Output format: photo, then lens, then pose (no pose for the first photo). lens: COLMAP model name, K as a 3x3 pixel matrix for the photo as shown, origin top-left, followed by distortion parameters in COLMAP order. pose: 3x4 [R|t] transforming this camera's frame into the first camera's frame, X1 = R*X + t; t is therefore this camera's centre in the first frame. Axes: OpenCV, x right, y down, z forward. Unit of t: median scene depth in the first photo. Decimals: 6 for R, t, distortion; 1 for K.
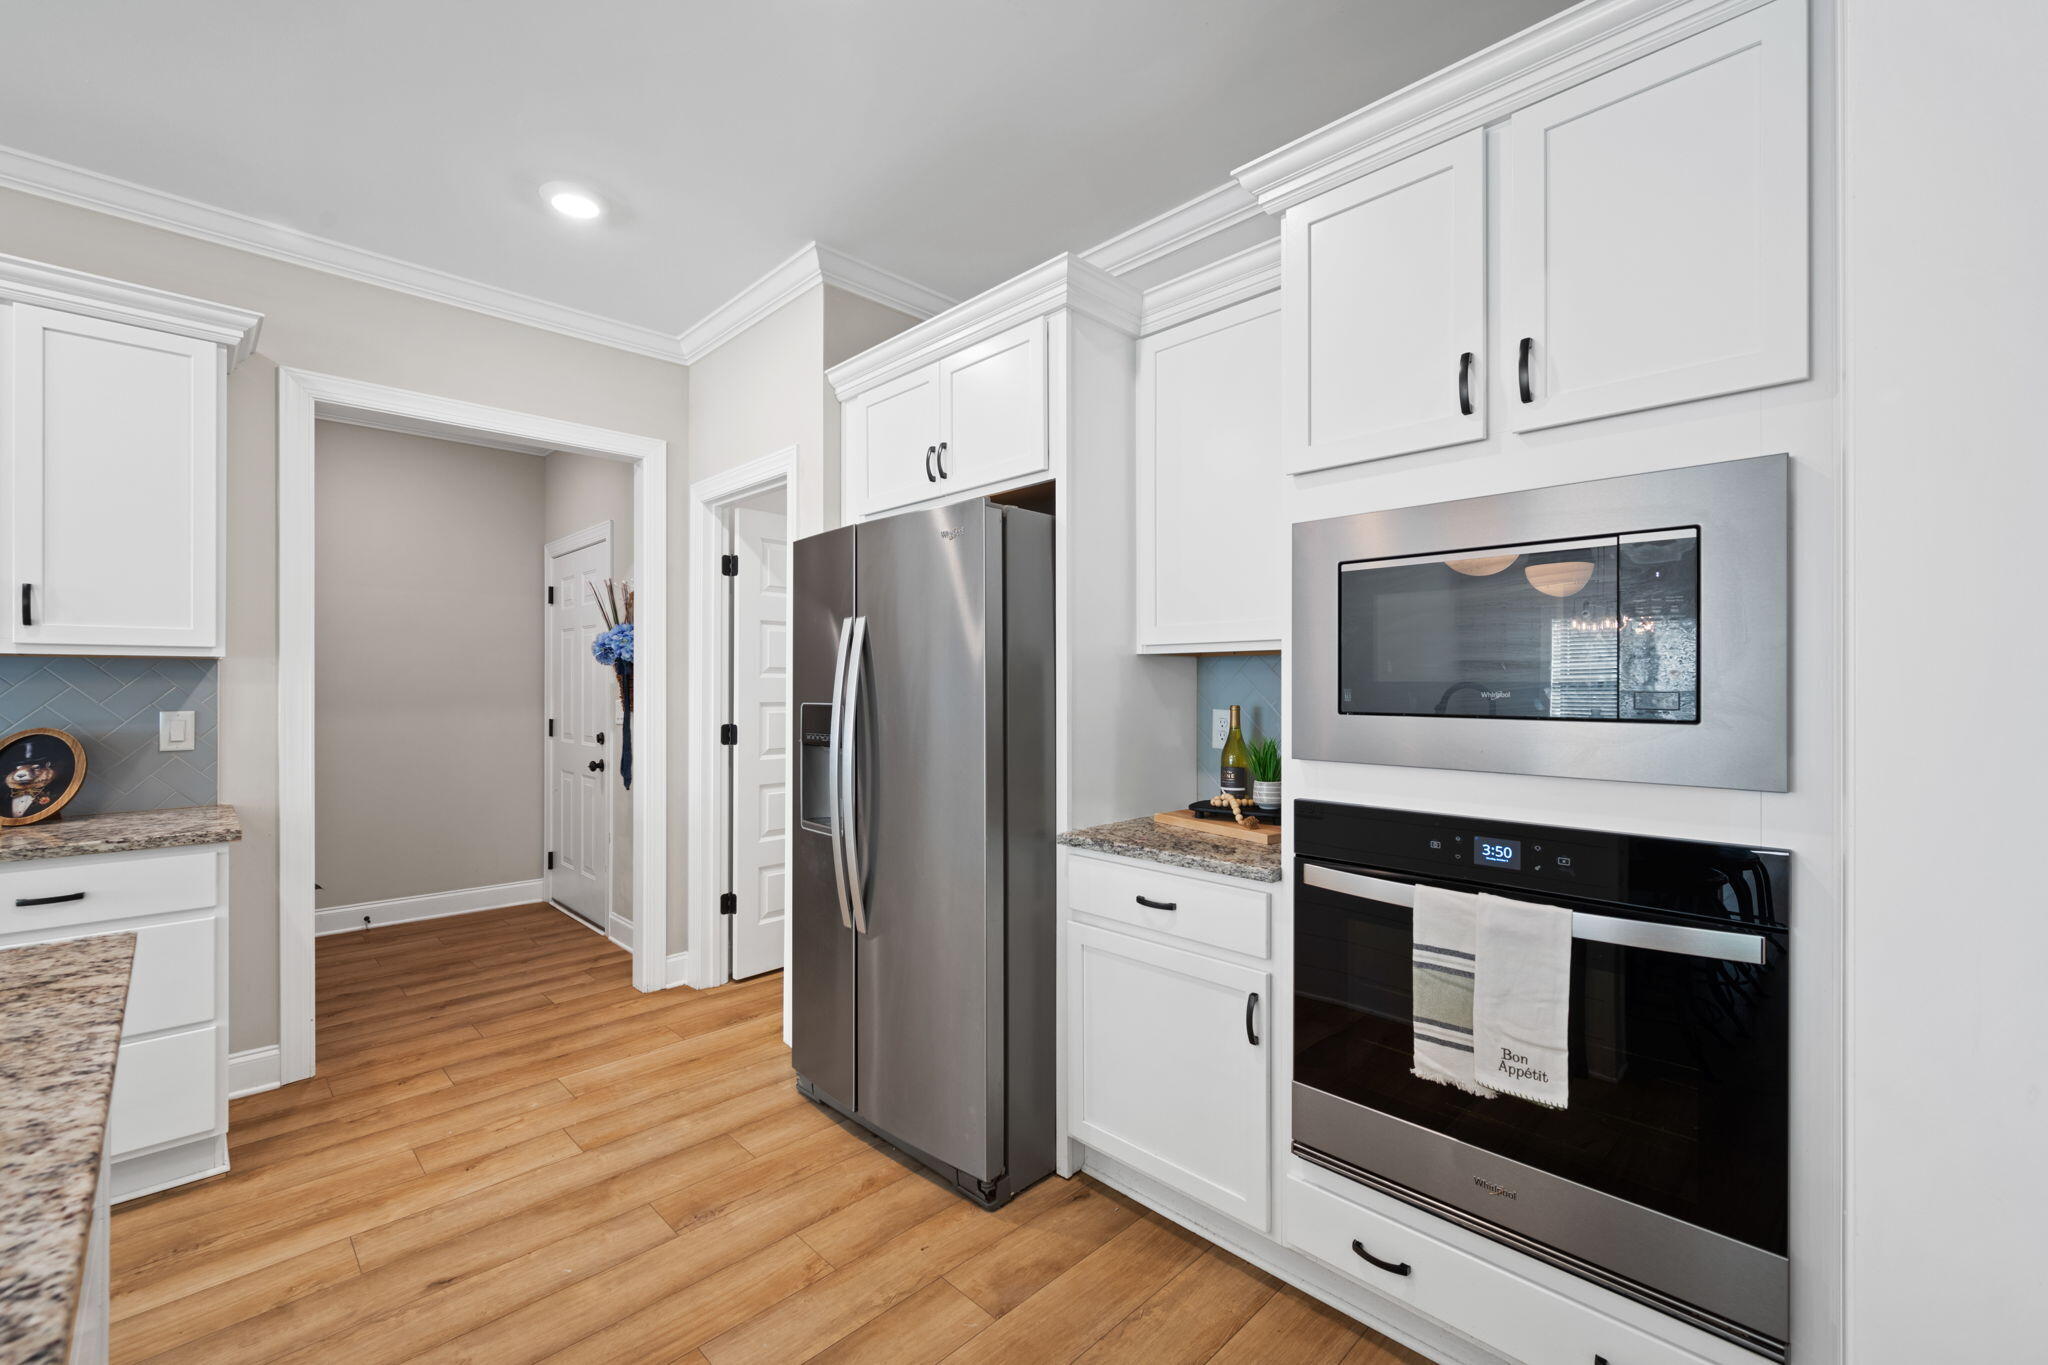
lens RADIAL K [[854.4, 0, 1024.0], [0, 854.4, 682.5], [0, 0, 1]] dist [0.000334, -0.000299]
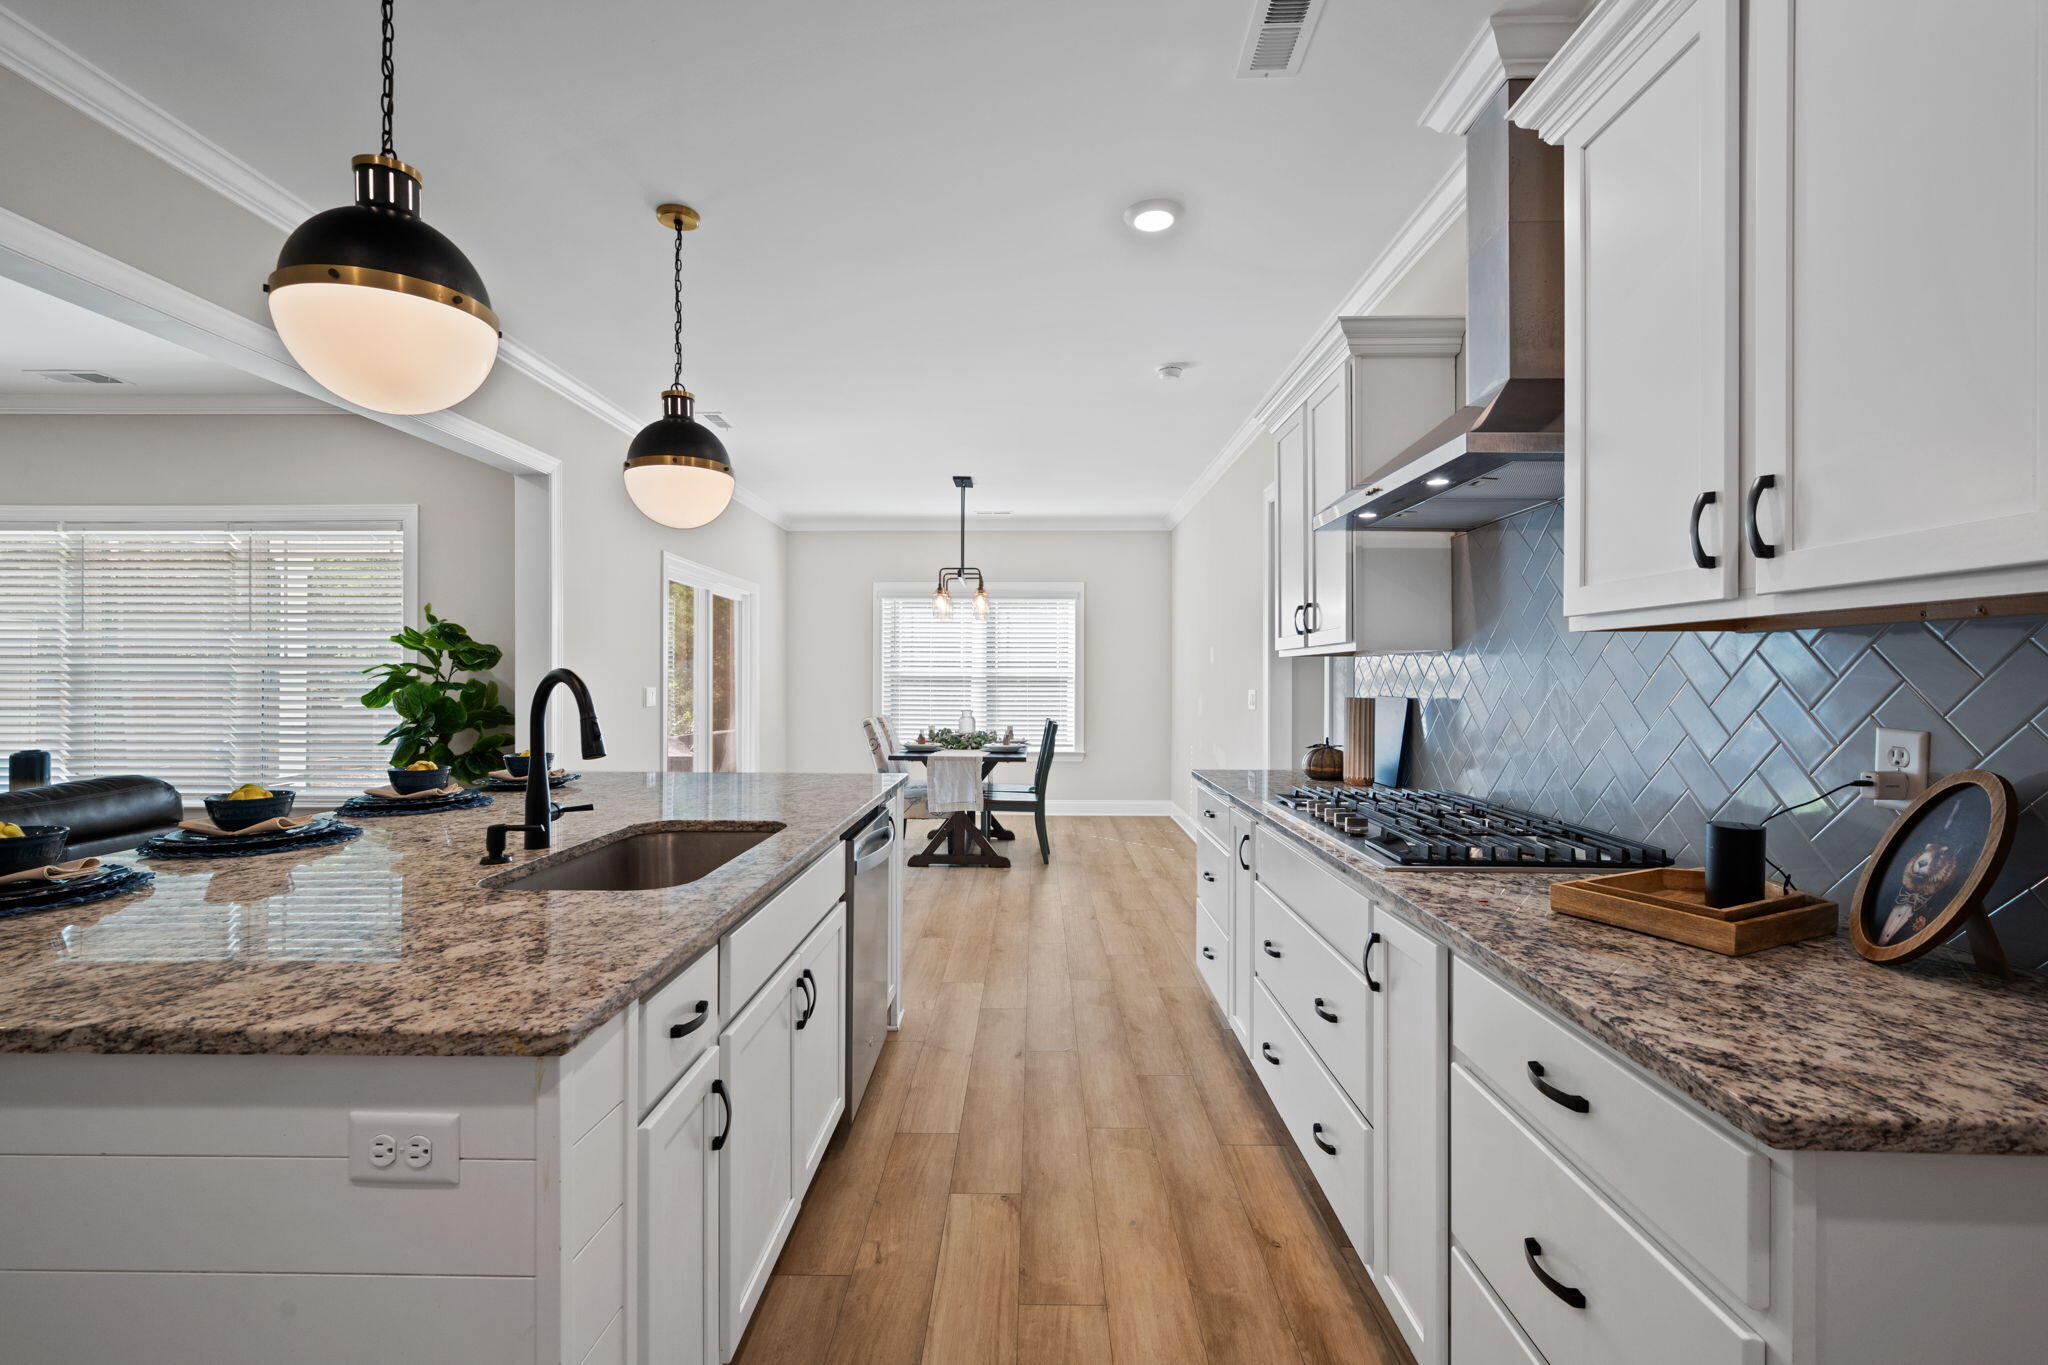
lens RADIAL K [[880.7, 0, 1022.4], [0, 880.7, 675.1], [0, 0, 1]] dist [-0.000957, -0.000560]
pose [[-0.712444, -0.002064, -0.701726, -0.430804], [-0.001126, 0.999998, -0.001798, 0.003223], [0.701728, -0.000491, -0.712445, 0.941599]]
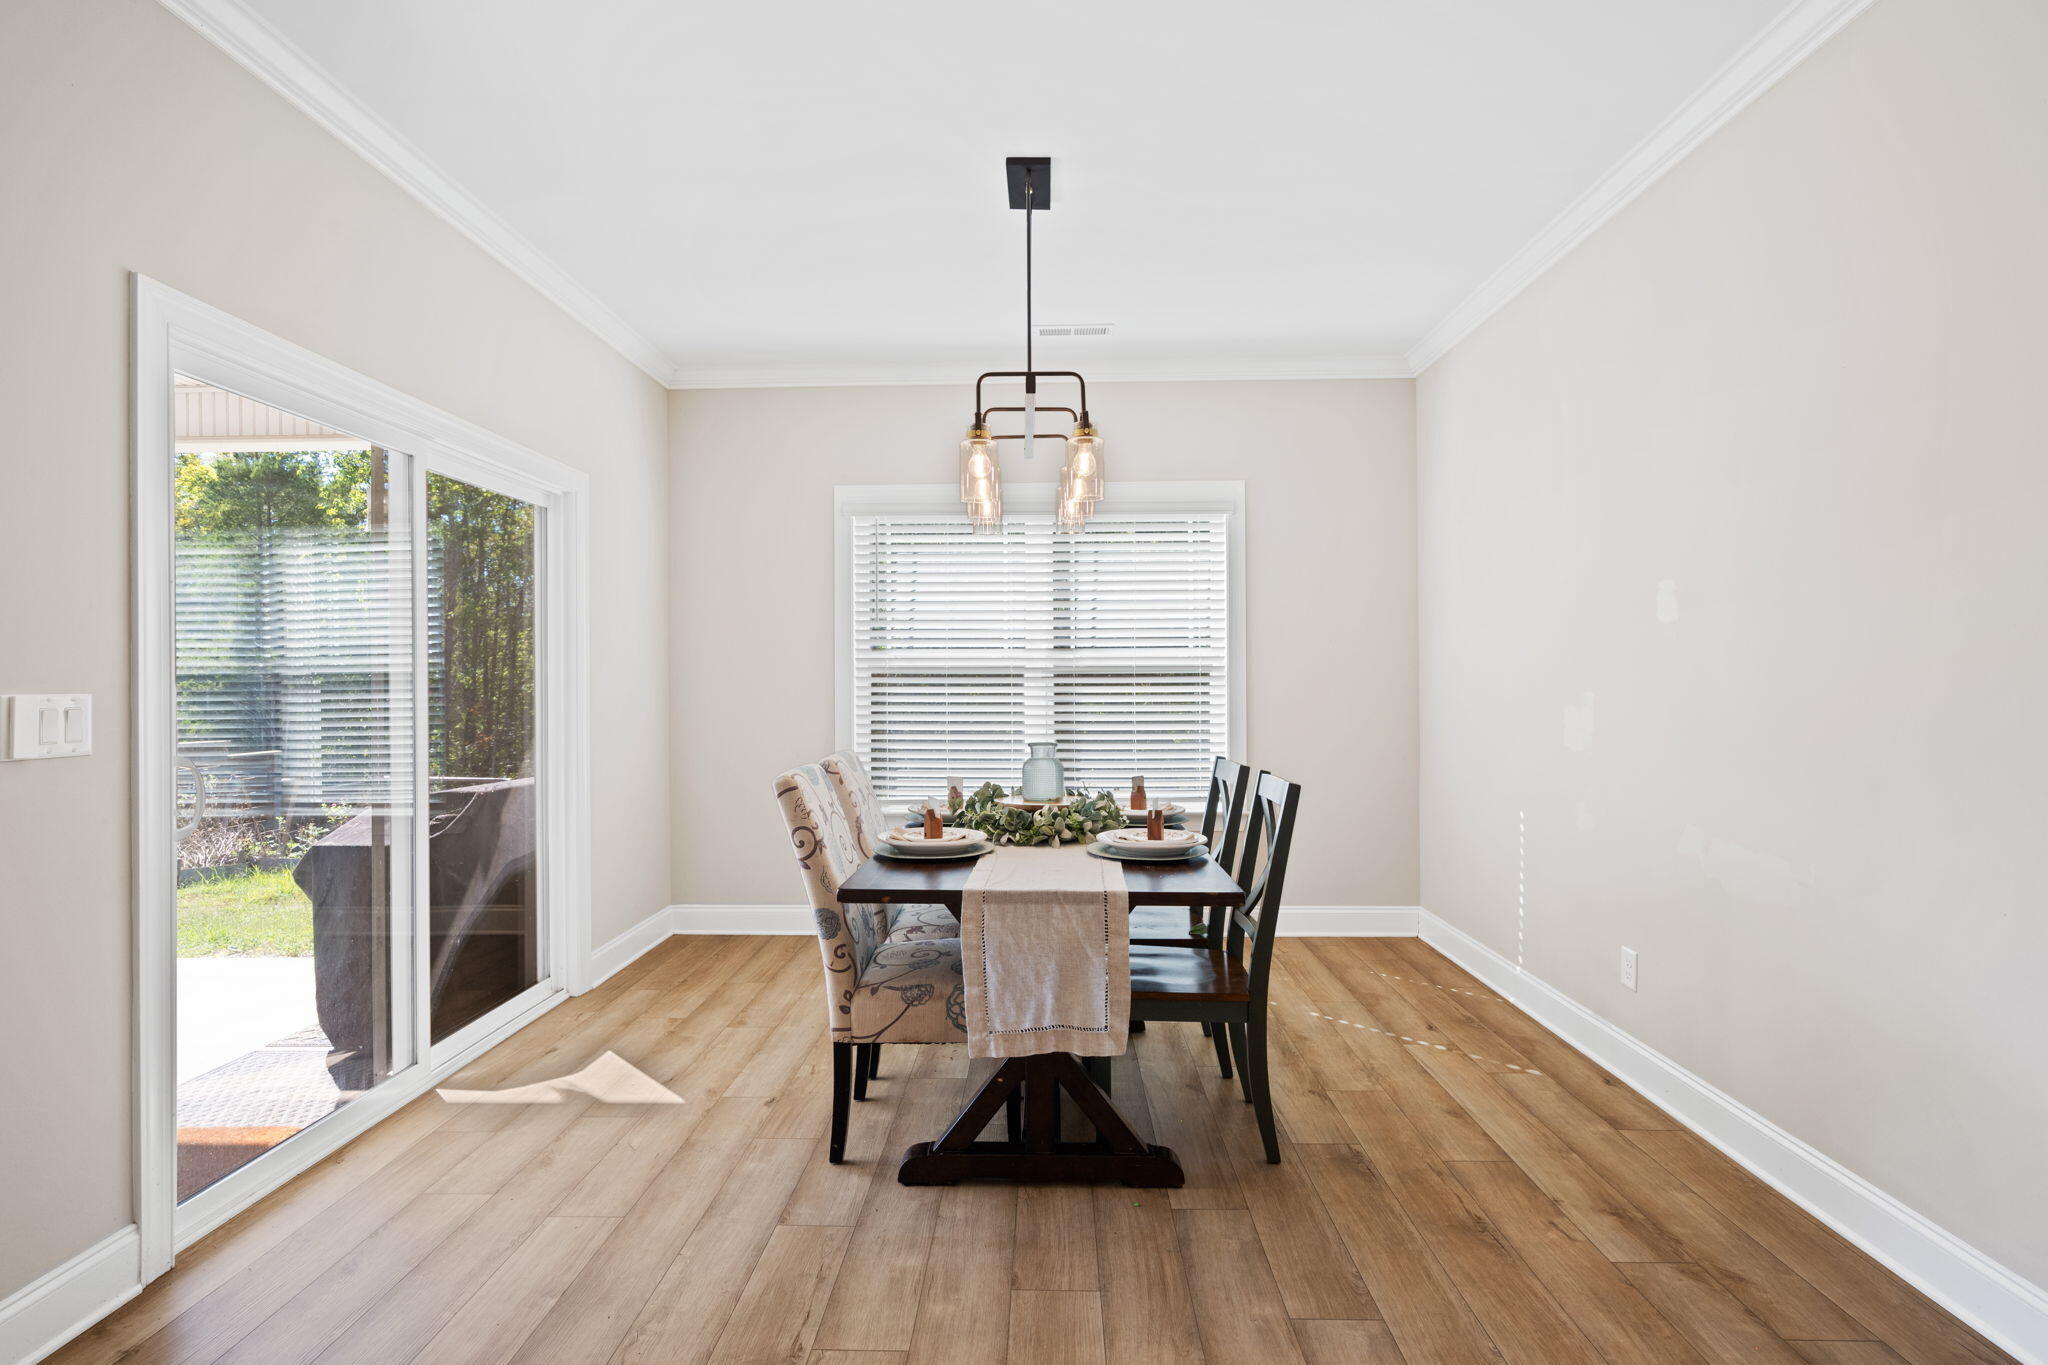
lens RADIAL K [[958.6, 0, 1024.0], [0, 958.6, 682.5], [0, 0, 1]] dist [-0.000939, -0.000176]
pose [[-0.720570, 0.008690, -0.693328, -1.341479], [0.006931, 0.999962, 0.005330, 0.023754], [0.693347, -0.000965, -0.720603, -0.235054]]
